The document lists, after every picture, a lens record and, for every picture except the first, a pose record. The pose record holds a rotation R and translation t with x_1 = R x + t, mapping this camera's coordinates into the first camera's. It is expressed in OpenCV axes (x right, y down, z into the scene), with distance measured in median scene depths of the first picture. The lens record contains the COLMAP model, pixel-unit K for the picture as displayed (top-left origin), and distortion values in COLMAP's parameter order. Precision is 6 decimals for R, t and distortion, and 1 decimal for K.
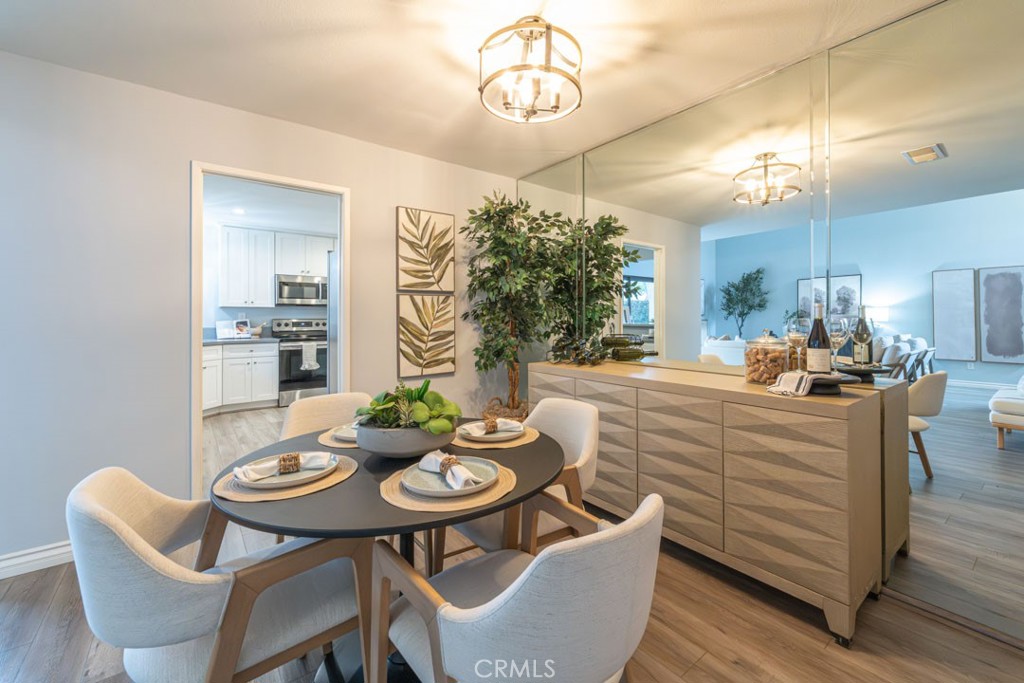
lens RADIAL K [[408.6, 0, 513.6], [0, 408.6, 315.4], [0, 0, 1]] dist [0.000663, 0.000061]
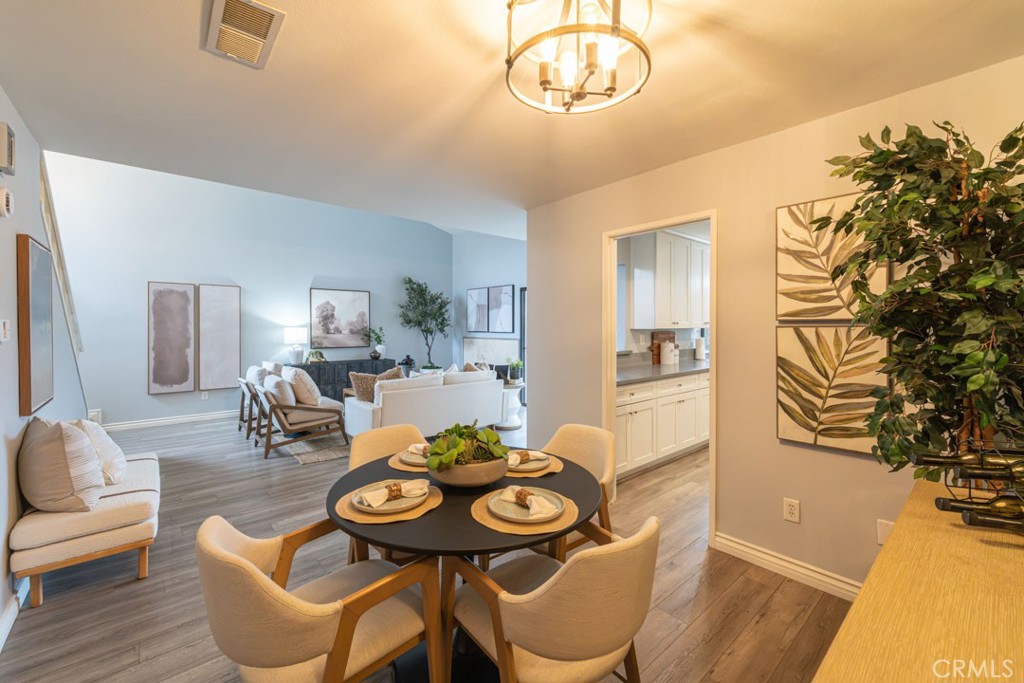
lens RADIAL K [[426.5, 0, 523.3], [0, 426.5, 337.7], [0, 0, 1]] dist [0.000627, 0.000121]
pose [[0.045605, 0.029619, -0.998520, 0.266943], [0.005285, 0.999539, 0.029891, -0.032066], [0.998946, -0.006641, 0.045428, 0.282949]]
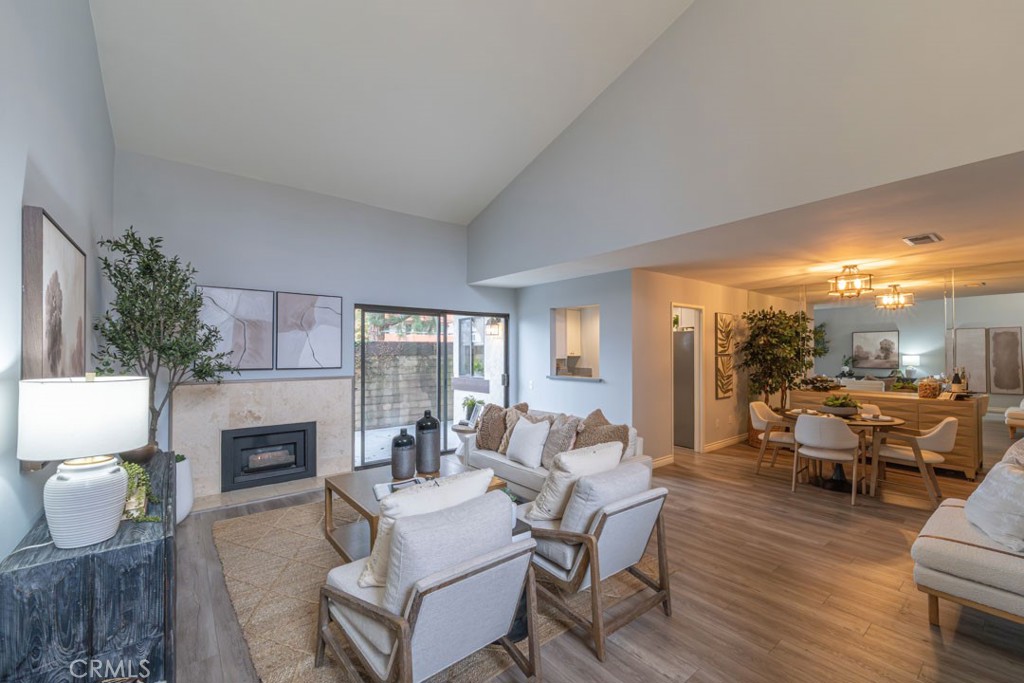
lens RADIAL K [[410.6, 0, 501.8], [0, 410.6, 344.9], [0, 0, 1]] dist [-0.002684, -0.000253]
pose [[0.999998, 0.001890, -0.000681, -0.756631], [-0.001898, 0.999926, -0.011994, -0.047024], [0.000658, 0.011996, 0.999928, -0.577807]]
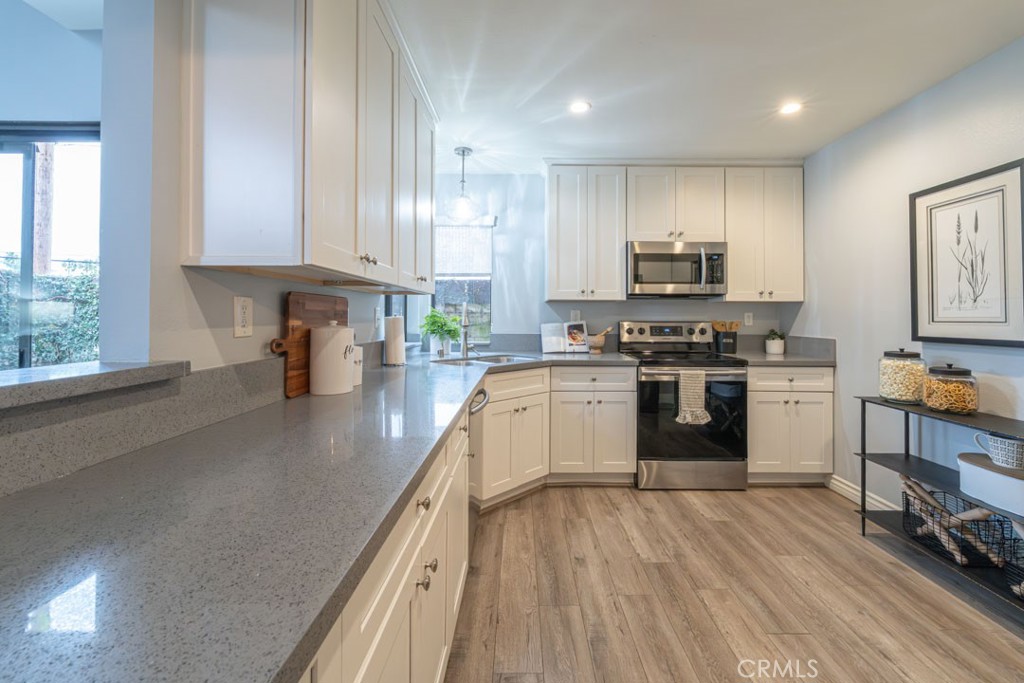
lens RADIAL K [[406.8, 0, 514.8], [0, 406.8, 311.5], [0, 0, 1]] dist [-0.000198, -0.000092]
pose [[0.766810, -0.002836, -0.641868, -0.361945], [-0.002011, 0.999975, -0.006820, -0.000783], [0.641871, 0.006521, 0.766785, 0.499047]]
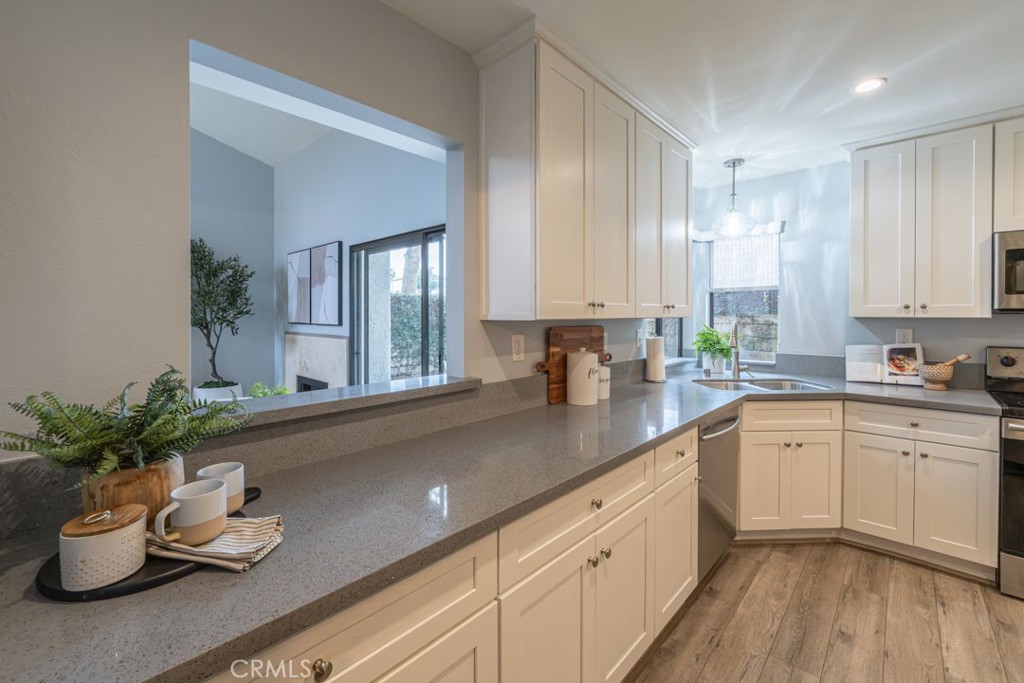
lens RADIAL K [[411.6, 0, 532.4], [0, 411.6, 318.9], [0, 0, 1]] dist [-0.000038, -0.000024]
pose [[0.161063, 0.010012, -0.986893, -0.281813], [0.003263, 0.999938, 0.010677, -0.026803], [0.986939, -0.004940, 0.161020, 0.532623]]
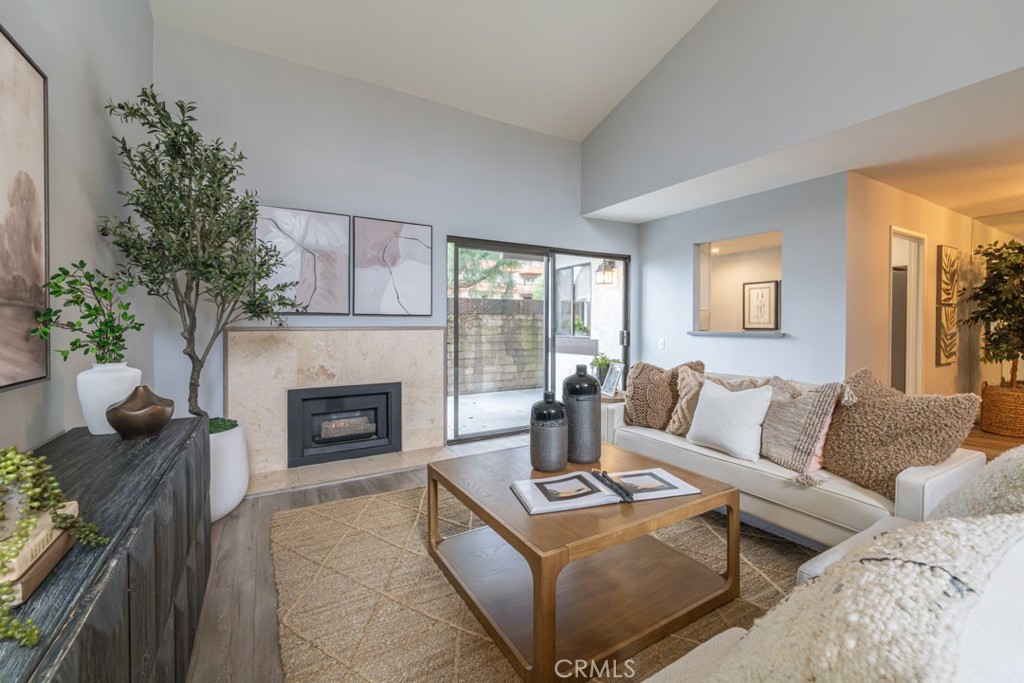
lens RADIAL K [[408.1, 0, 522.4], [0, 408.1, 327.8], [0, 0, 1]] dist [-0.000569, 0.000100]
pose [[0.994723, 0.012955, -0.101778, -0.877098], [-0.011286, 0.999793, 0.016948, -0.000667], [0.101977, -0.015710, 0.994663, -0.370374]]
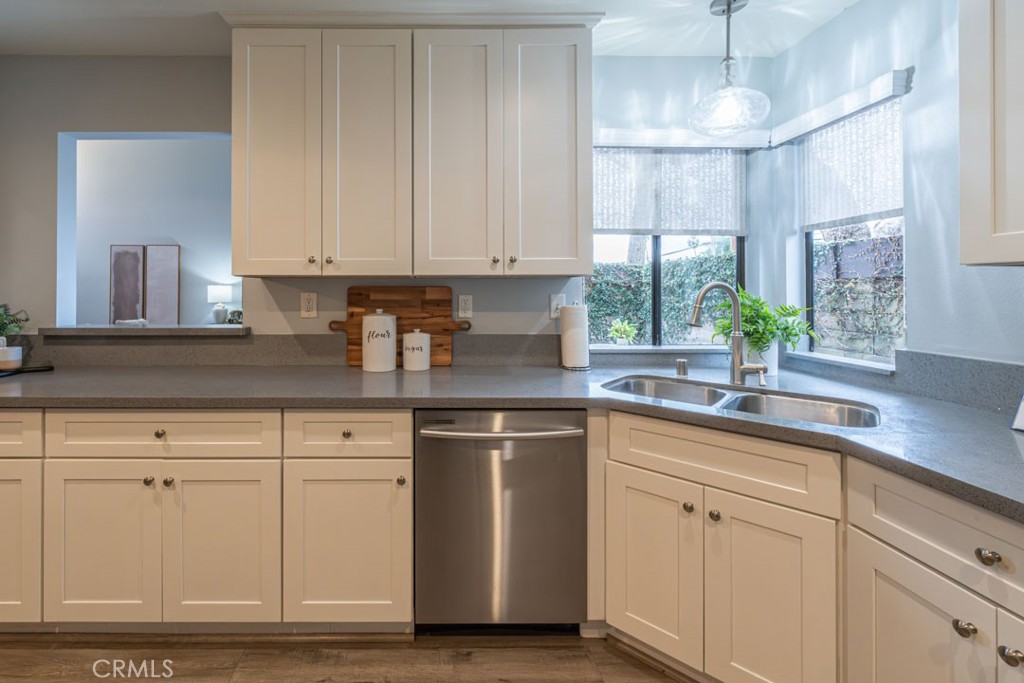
lens RADIAL K [[447.2, 0, 456.9], [0, 447.2, 287.6], [0, 0, 1]] dist [-0.002952, -0.000390]
pose [[-0.599928, -0.003163, -0.800048, -0.386752], [0.004384, 0.999964, -0.007241, -0.011092], [0.800042, -0.007851, -0.599893, 0.919357]]
